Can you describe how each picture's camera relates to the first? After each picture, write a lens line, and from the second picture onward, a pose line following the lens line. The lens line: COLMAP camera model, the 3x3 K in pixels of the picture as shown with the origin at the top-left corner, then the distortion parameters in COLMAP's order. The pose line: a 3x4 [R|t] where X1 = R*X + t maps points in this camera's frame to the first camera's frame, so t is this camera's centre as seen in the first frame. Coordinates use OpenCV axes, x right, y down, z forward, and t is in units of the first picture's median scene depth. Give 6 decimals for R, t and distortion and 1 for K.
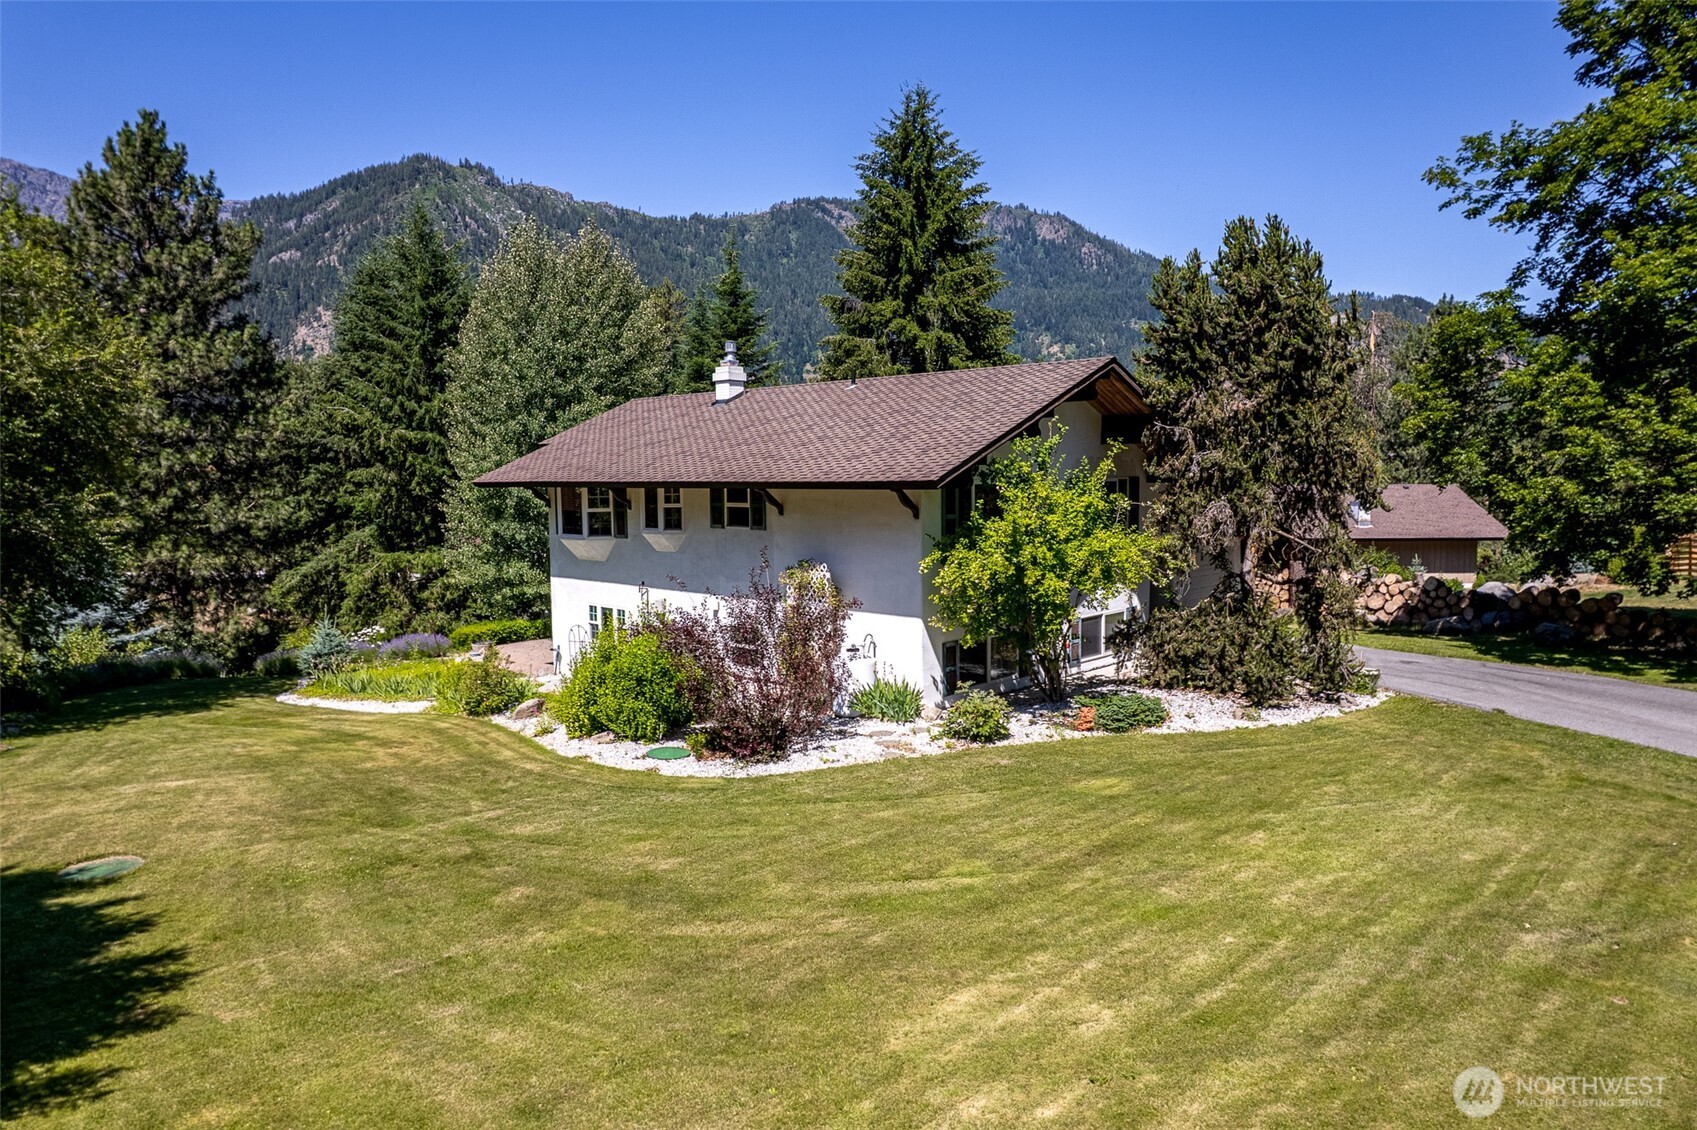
lens RADIAL K [[1067.8, 0, 856.6], [0, 1067.8, 568.5], [0, 0, 1]] dist [-0.051348, 0.028703]
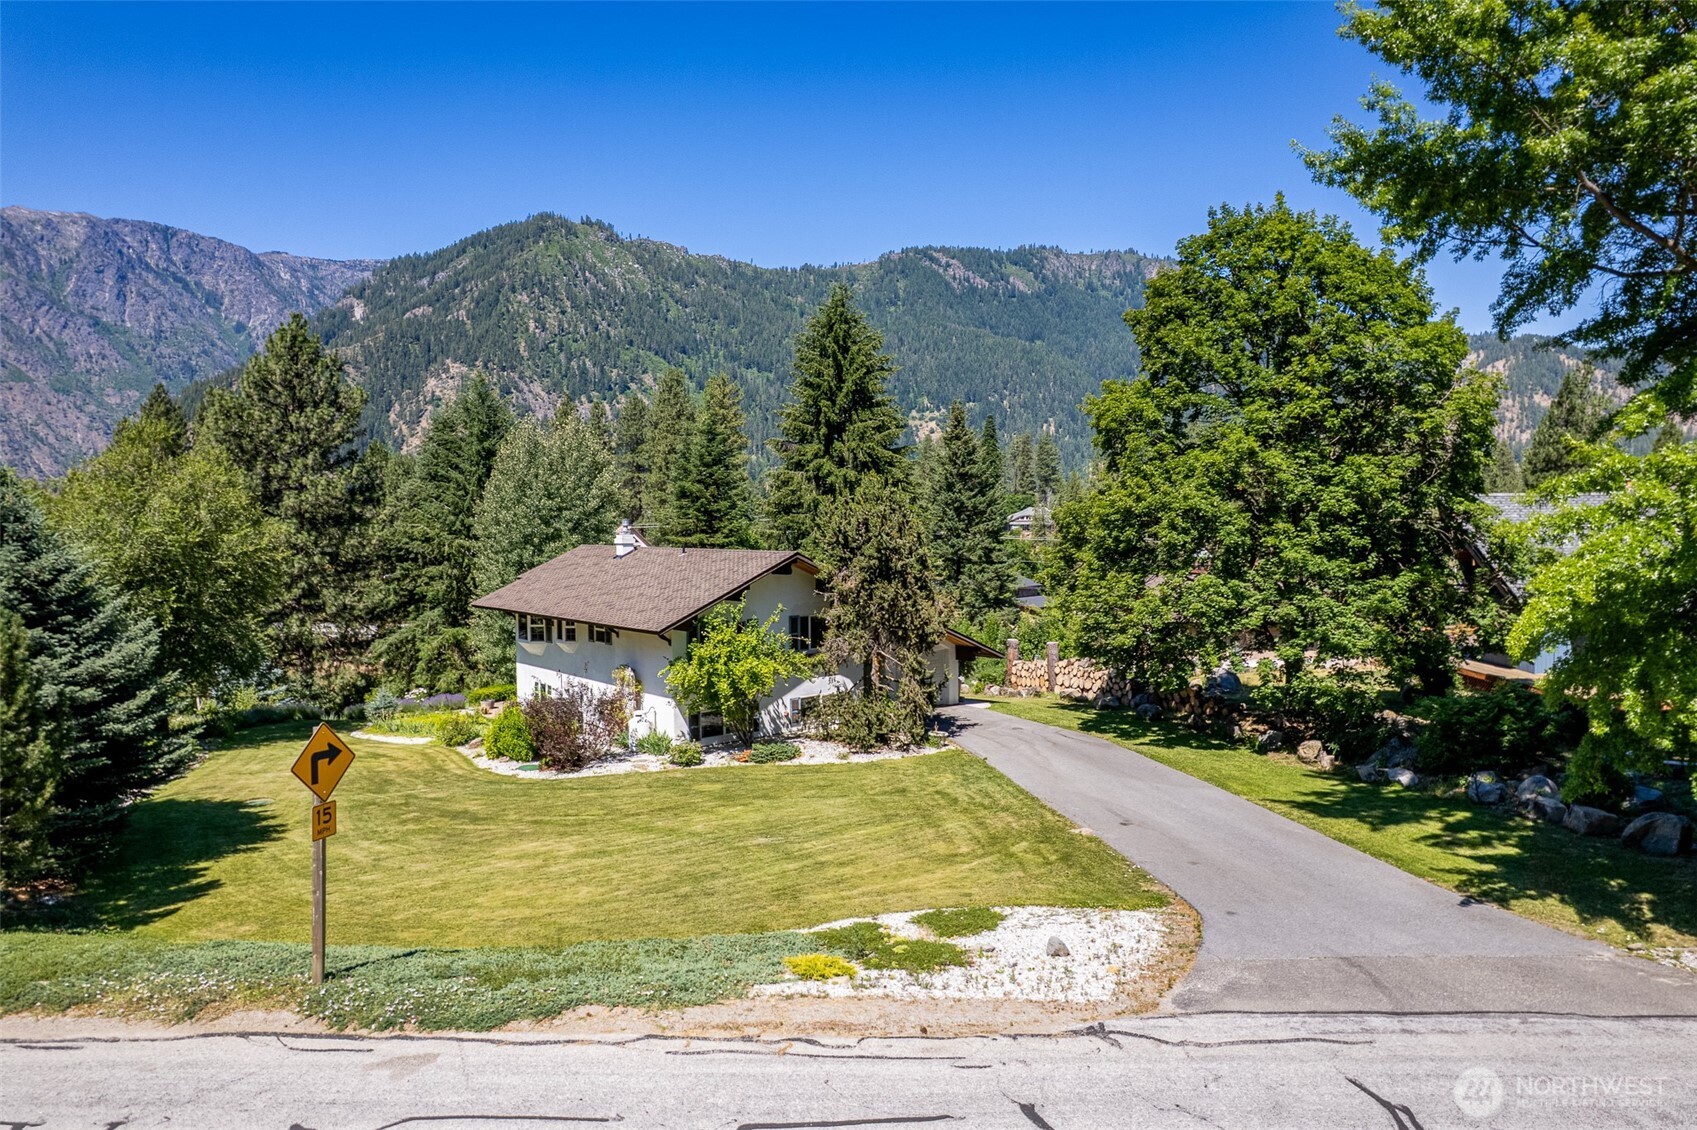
lens RADIAL K [[1067.8, 0, 852.4], [0, 1067.8, 572.2], [0, 0, 1]] dist [-0.051348, 0.028703]
pose [[0.994733, 0.008213, -0.102166, 0.224498], [-0.012185, 0.999192, -0.038313, -0.043097], [0.101768, 0.039356, 0.994029, -0.328018]]
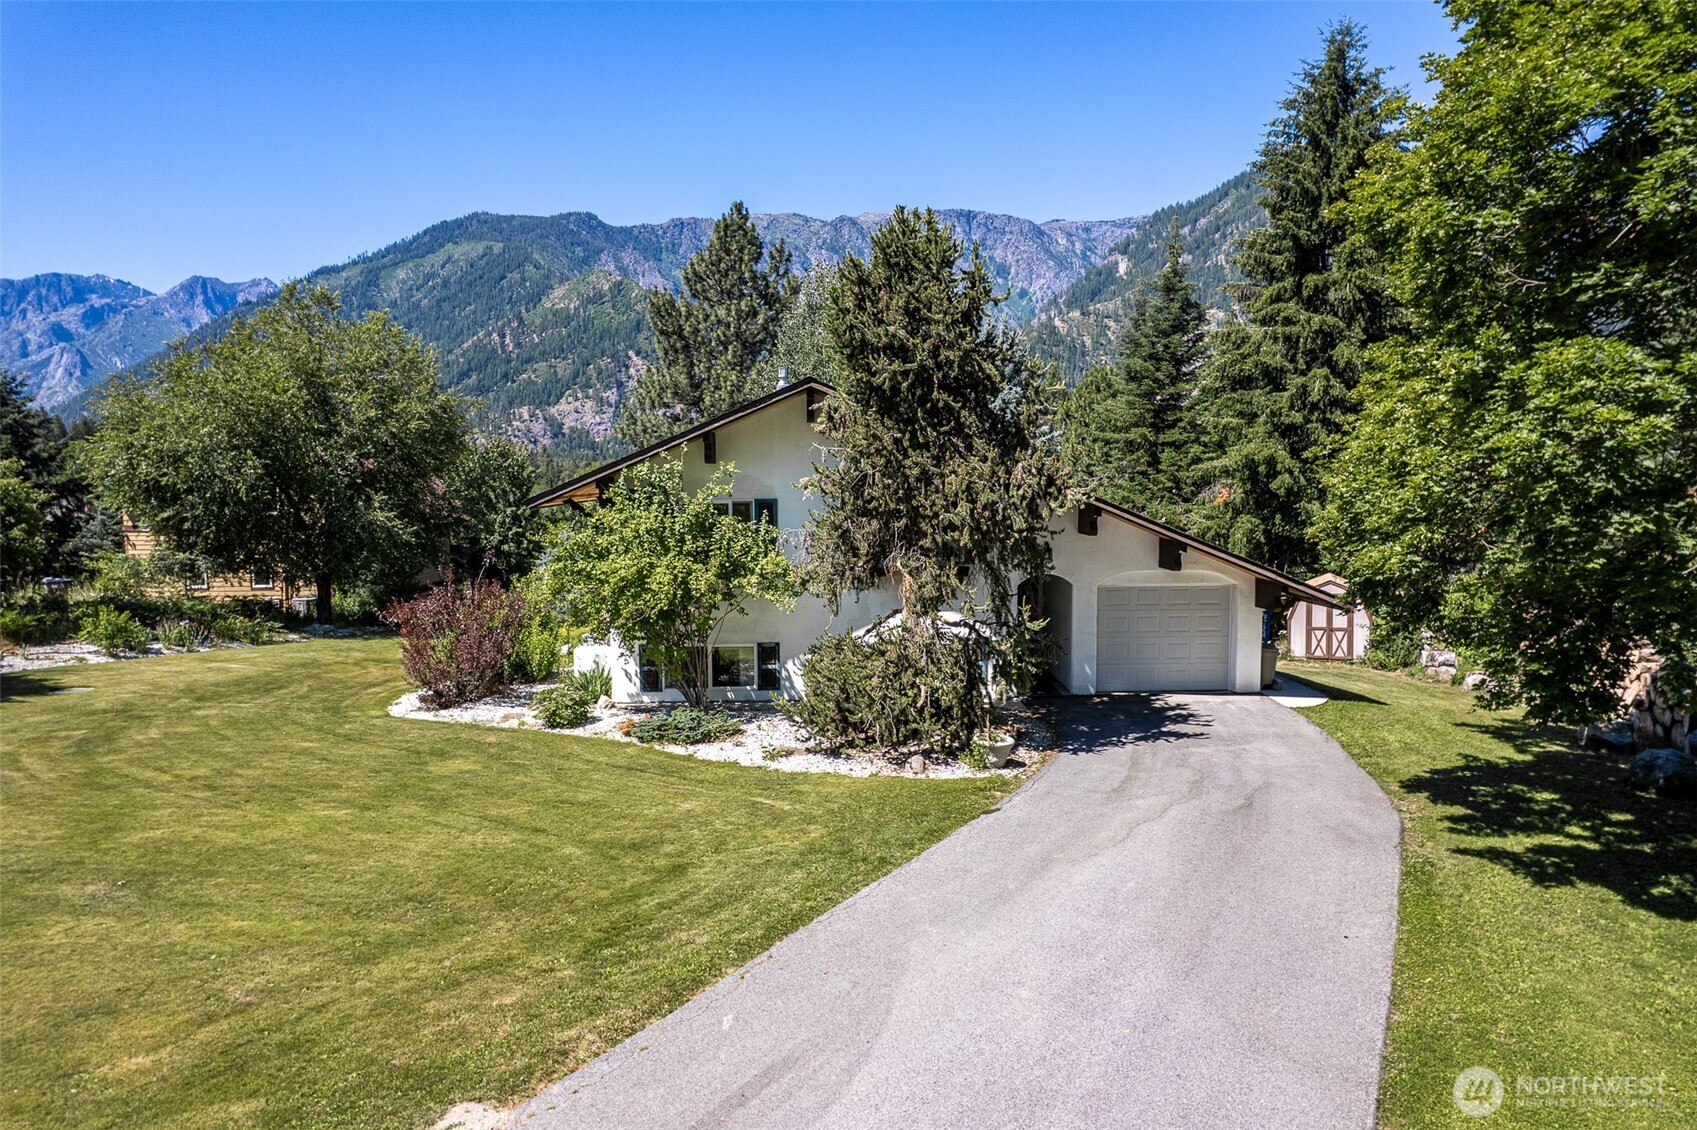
lens RADIAL K [[1067.8, 0, 843.1], [0, 1067.8, 566.9], [0, 0, 1]] dist [-0.051348, 0.028703]
pose [[0.703684, 0.070570, -0.707000, 0.425952], [-0.065551, 0.997260, 0.034299, -0.026180], [0.707483, 0.022209, 0.706382, 0.144398]]
